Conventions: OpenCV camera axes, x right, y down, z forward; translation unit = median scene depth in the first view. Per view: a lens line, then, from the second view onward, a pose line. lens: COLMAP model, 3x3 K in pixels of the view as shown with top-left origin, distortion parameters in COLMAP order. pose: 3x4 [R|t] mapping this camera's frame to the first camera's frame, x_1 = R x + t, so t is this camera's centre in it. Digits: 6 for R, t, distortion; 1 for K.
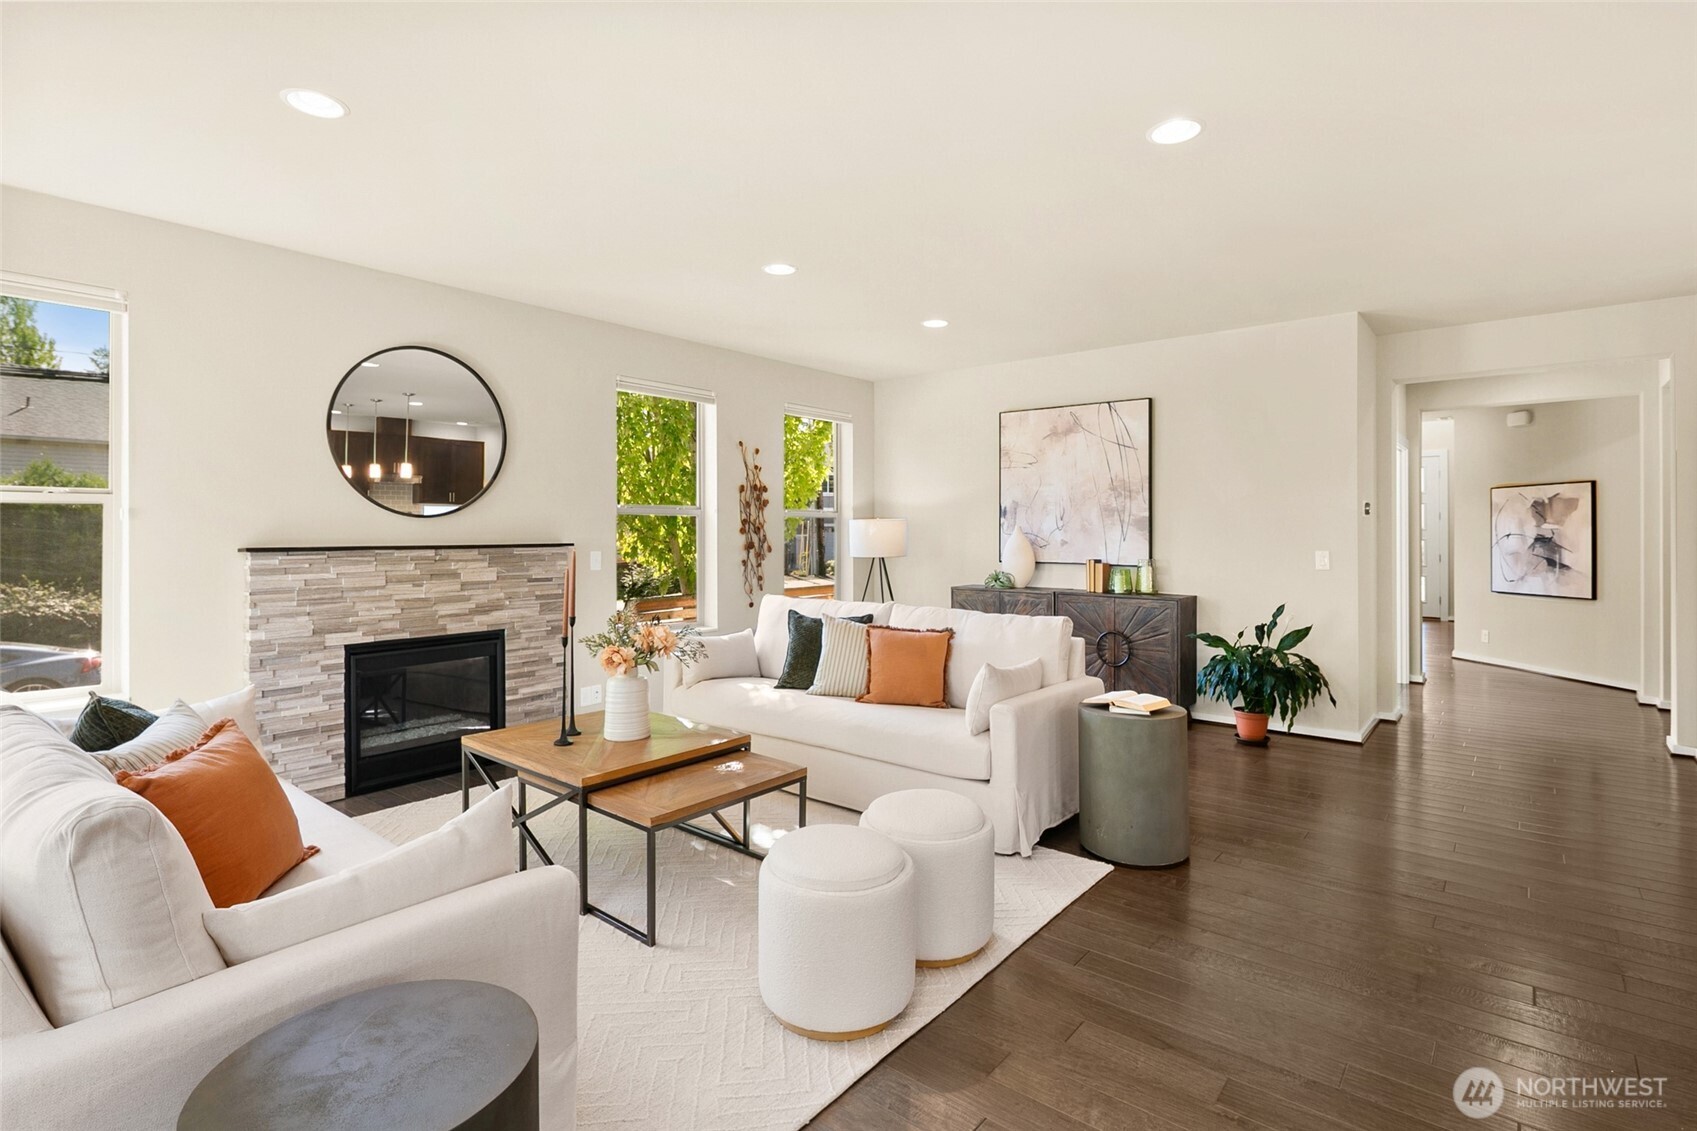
lens RADIAL K [[821.3, 0, 850.0], [0, 821.3, 520.9], [0, 0, 1]] dist [-0.008185, -0.003002]
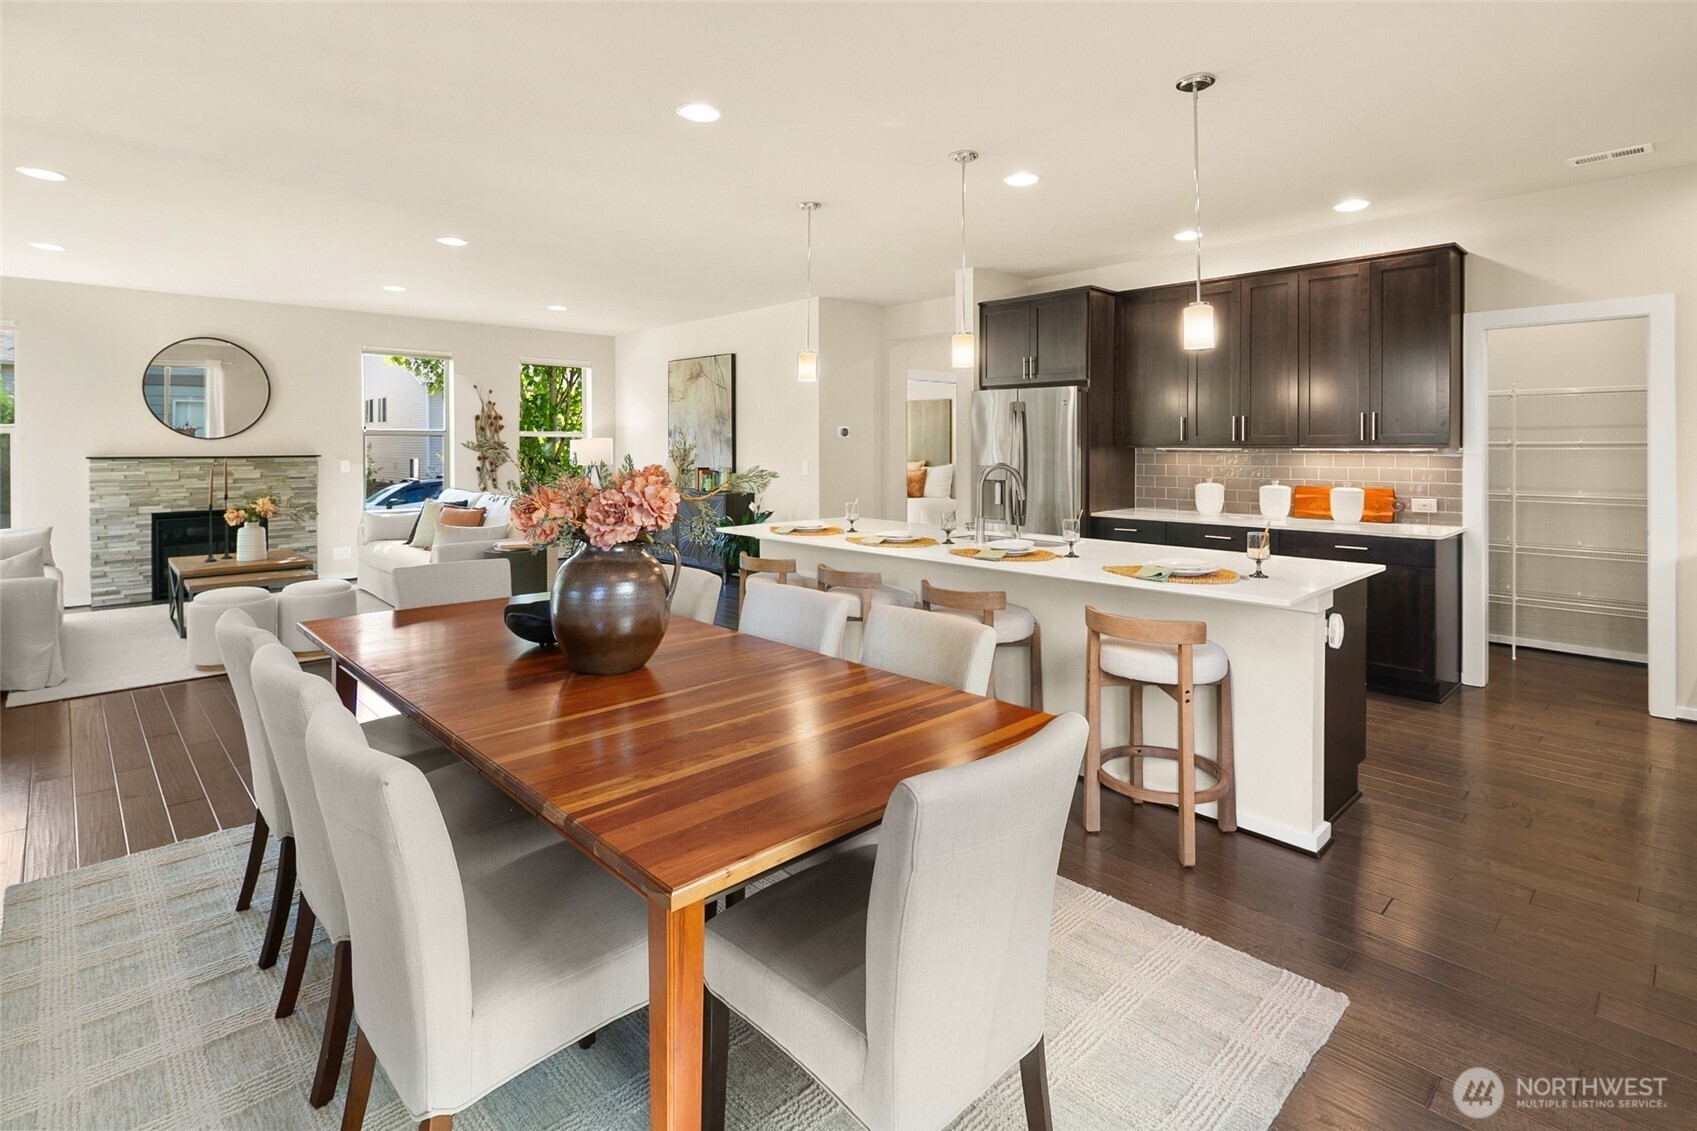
lens RADIAL K [[821.3, 0, 852.9], [0, 821.3, 450.3], [0, 0, 1]] dist [-0.008185, -0.003002]
pose [[0.993466, 0.000027, -0.114131, 0.964733], [0.001832, 0.999867, 0.016185, -0.006265], [0.114117, -0.016288, 0.993334, -0.497660]]
